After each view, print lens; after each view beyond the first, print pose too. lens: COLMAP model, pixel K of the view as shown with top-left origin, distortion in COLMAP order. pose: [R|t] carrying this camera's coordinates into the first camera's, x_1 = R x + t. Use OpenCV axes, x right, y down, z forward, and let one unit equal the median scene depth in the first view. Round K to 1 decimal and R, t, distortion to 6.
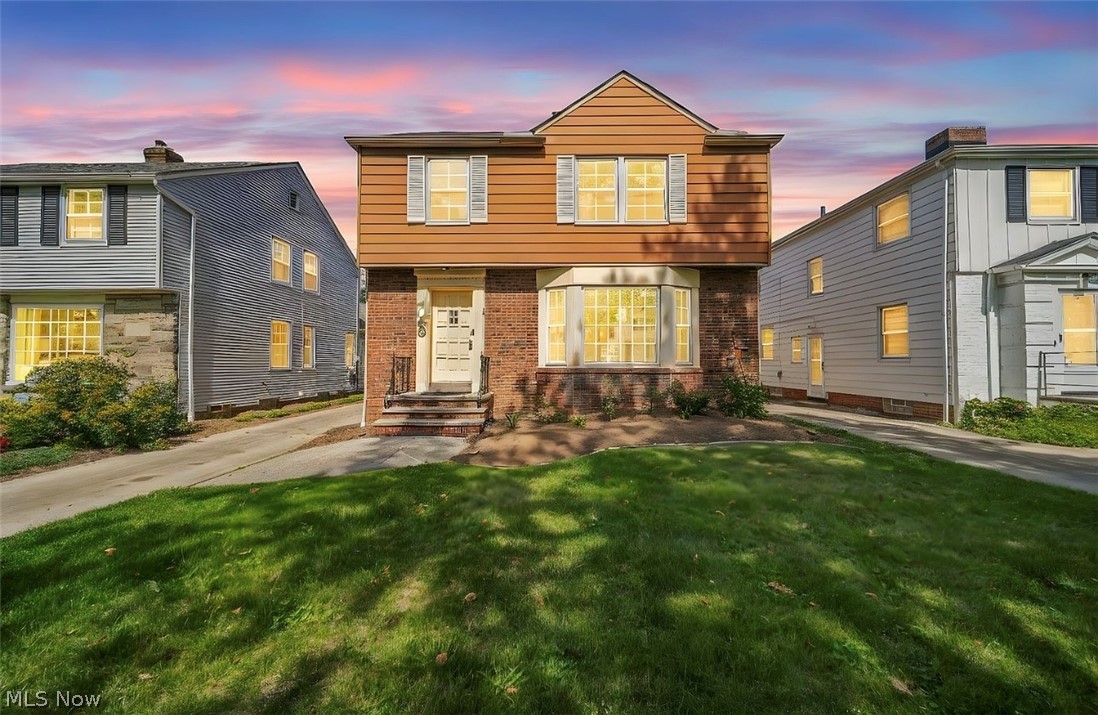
lens RADIAL K [[387.9, 0, 549.6], [0, 387.9, 355.9], [0, 0, 1]] dist [-0.000308, -0.000429]
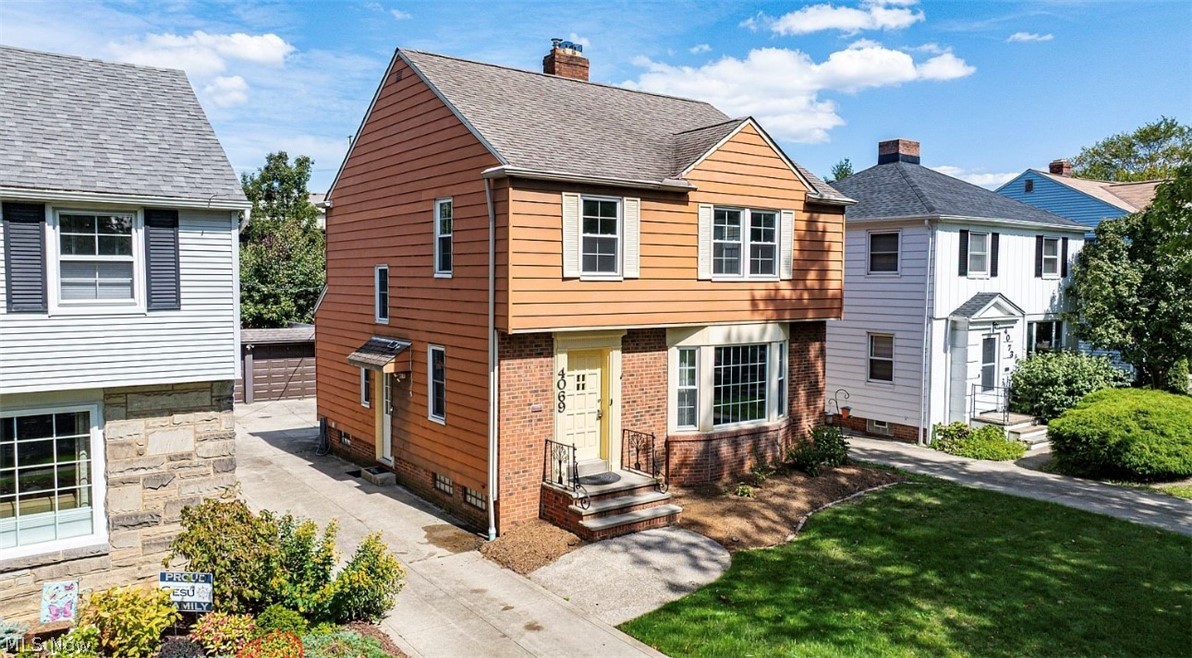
lens RADIAL K [[832.9, 0, 595.6], [0, 832.9, 330.3], [0, 0, 1]] dist [-0.015805, -0.001254]
pose [[0.801815, -0.031365, 0.596748, -1.309187], [-0.018933, 0.996787, 0.077830, -0.358604], [-0.597272, -0.073704, 0.798645, -0.421762]]
